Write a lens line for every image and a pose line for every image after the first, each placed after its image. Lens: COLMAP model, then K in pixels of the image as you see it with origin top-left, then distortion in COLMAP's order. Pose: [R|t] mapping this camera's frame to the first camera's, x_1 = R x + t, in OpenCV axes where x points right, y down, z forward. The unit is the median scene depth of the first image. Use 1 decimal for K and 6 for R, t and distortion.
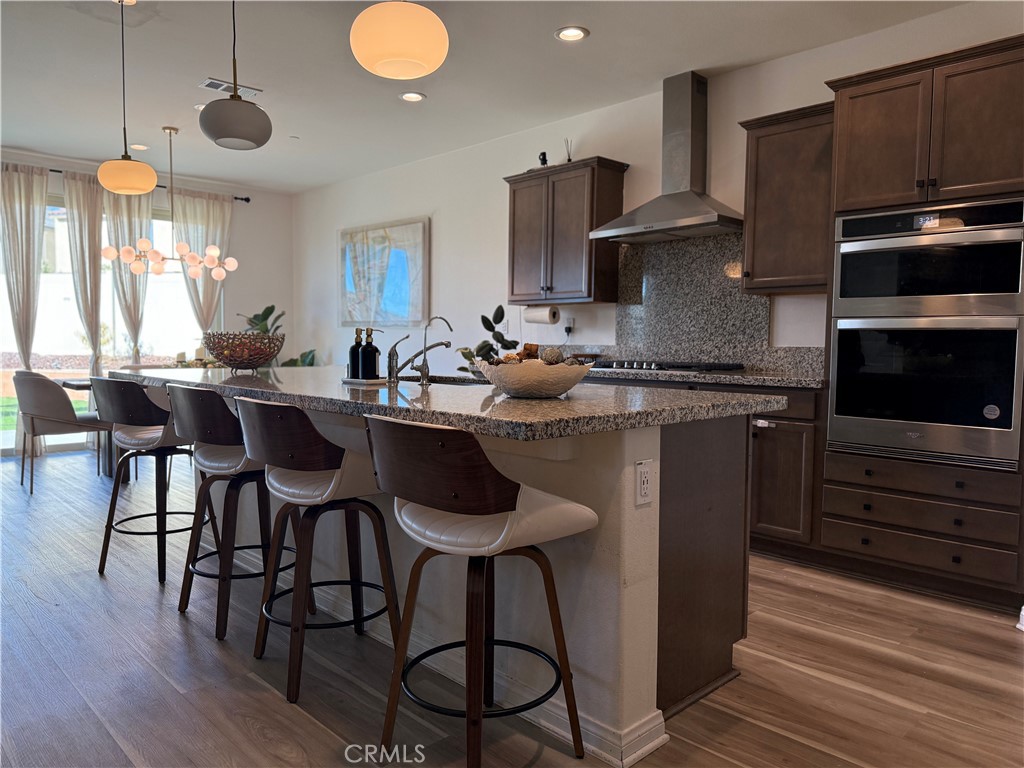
lens RADIAL K [[717.9, 0, 514.1], [0, 717.9, 387.9], [0, 0, 1]] dist [0.101083, -0.149326]
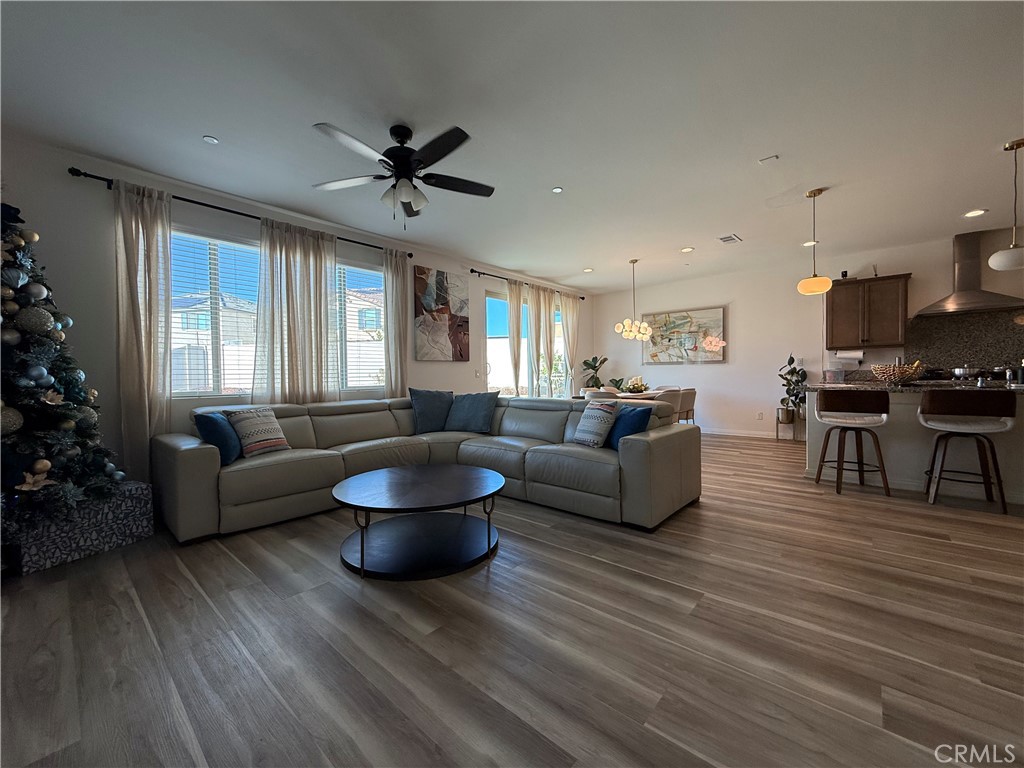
lens RADIAL K [[407.6, 0, 513.5], [0, 407.6, 383.8], [0, 0, 1]] dist [-0.000041, -0.000106]
pose [[0.996743, -0.026793, 0.076060, -0.972684], [0.030149, 0.998606, -0.043327, -0.005629], [-0.074793, 0.045479, 0.996161, -0.004389]]
